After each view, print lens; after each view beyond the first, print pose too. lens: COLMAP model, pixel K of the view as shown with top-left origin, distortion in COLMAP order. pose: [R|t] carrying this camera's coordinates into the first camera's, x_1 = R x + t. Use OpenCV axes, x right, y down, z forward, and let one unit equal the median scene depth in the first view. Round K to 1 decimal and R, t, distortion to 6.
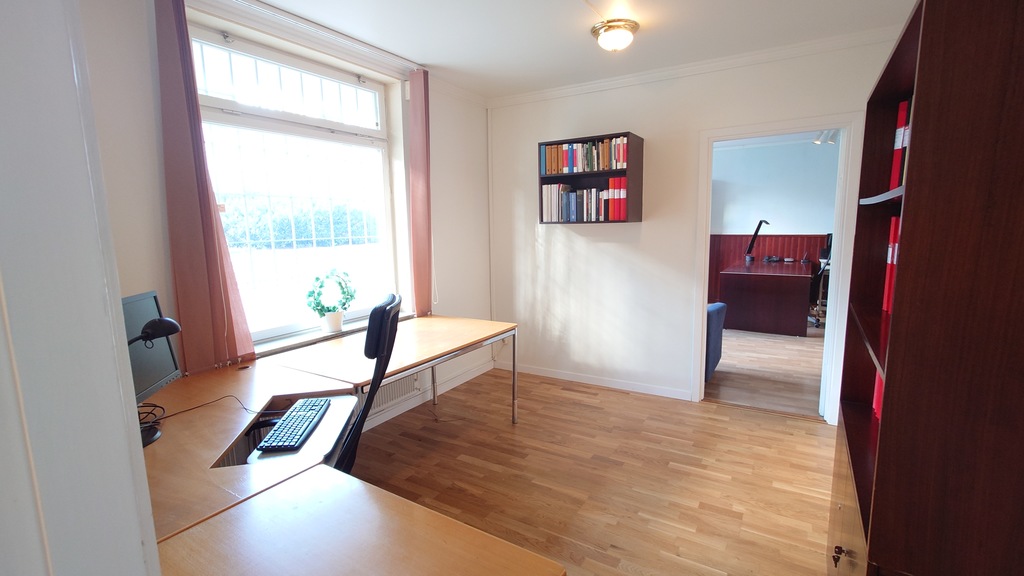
lens RADIAL K [[464.3, 0, 511.0], [0, 464.3, 290.8], [0, 0, 1]] dist [0.000651, -0.000194]
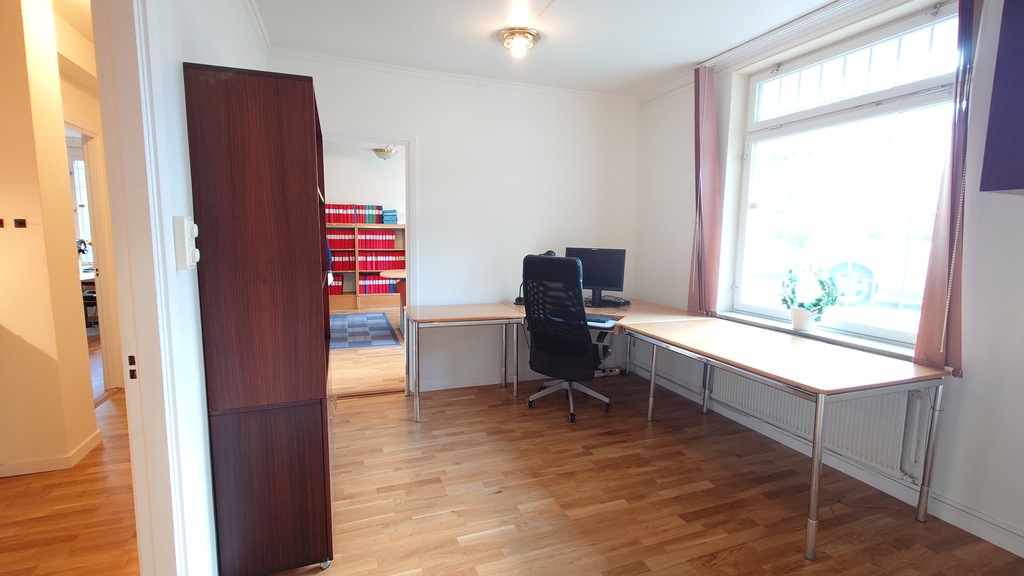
lens RADIAL K [[464.3, 0, 513.8], [0, 464.3, 285.3], [0, 0, 1]] dist [0.000651, -0.000194]
pose [[-0.603157, 0.105285, -0.790643, 0.766285], [-0.115478, 0.969280, 0.217167, -0.148940], [0.789219, 0.222287, -0.572470, 1.139387]]
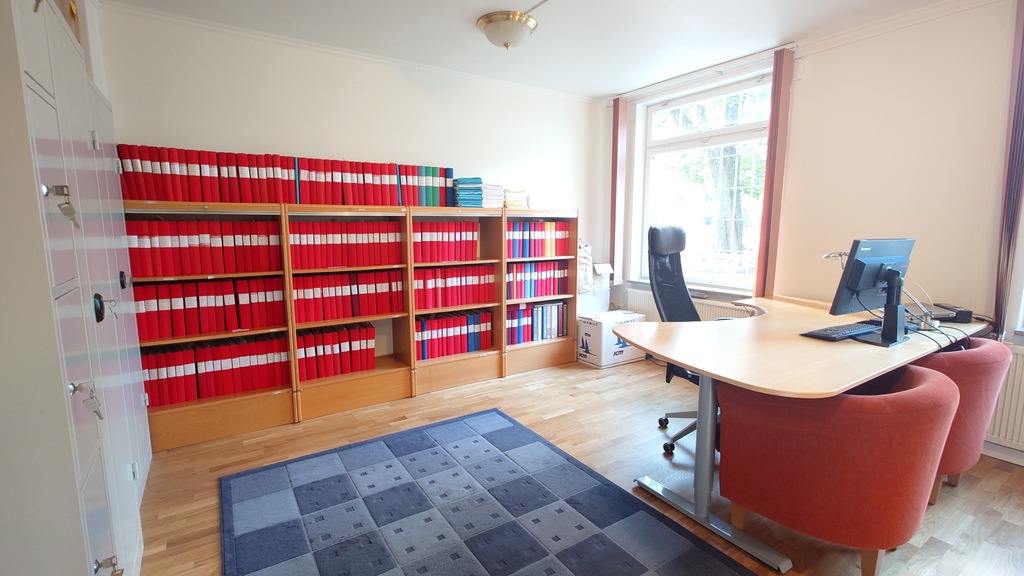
lens RADIAL K [[464.3, 0, 509.8], [0, 464.3, 288.1], [0, 0, 1]] dist [0.000651, -0.000194]
pose [[-0.415477, 0.149222, -0.897280, 0.718475], [-0.118198, 0.969231, 0.215918, -0.129451], [0.901892, 0.195765, -0.385055, 1.017758]]
